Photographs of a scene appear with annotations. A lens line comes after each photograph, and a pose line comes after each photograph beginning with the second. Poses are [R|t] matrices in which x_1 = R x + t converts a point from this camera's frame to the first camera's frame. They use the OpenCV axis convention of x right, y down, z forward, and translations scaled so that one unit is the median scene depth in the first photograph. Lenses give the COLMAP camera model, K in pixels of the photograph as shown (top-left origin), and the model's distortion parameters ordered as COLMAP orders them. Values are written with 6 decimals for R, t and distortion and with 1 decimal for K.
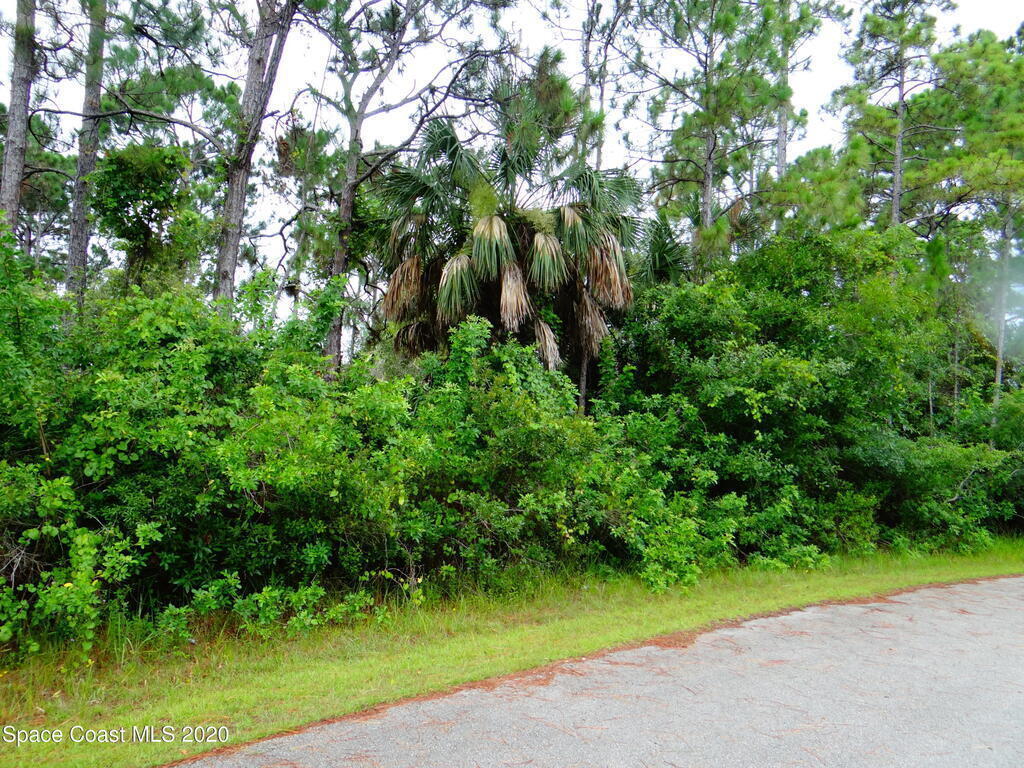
lens RADIAL K [[816.7, 0, 512.0], [0, 816.7, 384.0], [0, 0, 1]] dist [-0.001862, -0.001263]
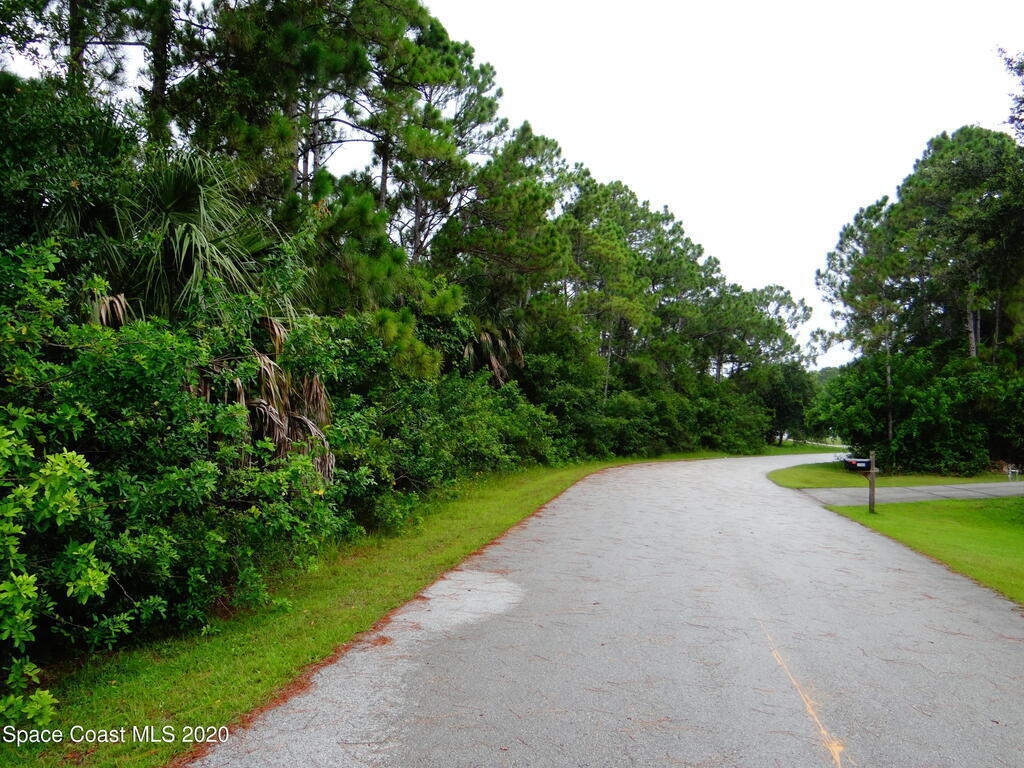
lens RADIAL K [[858.0, 0, 512.0], [0, 858.0, 384.0], [0, 0, 1]] dist [-0.002565, -0.000667]
pose [[0.862832, 0.013709, 0.505305, -1.284426], [-0.038852, 0.998474, 0.039254, -0.148766], [-0.503995, -0.053502, 0.862048, -1.356442]]
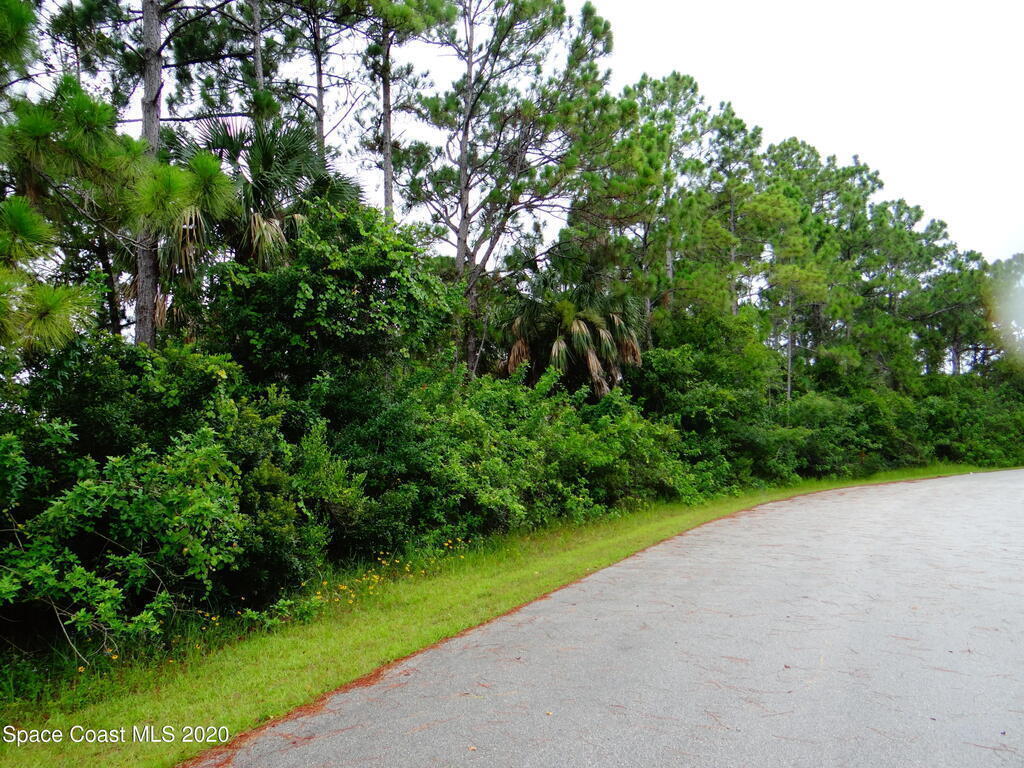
lens RADIAL K [[858.5, 0, 512.0], [0, 858.5, 384.0], [0, 0, 1]] dist [0.003041, 0.004076]
pose [[0.961633, -0.040364, 0.271353, -0.701584], [0.038991, 0.999185, 0.010453, -0.086081], [-0.271554, 0.000528, 0.962423, -0.845811]]
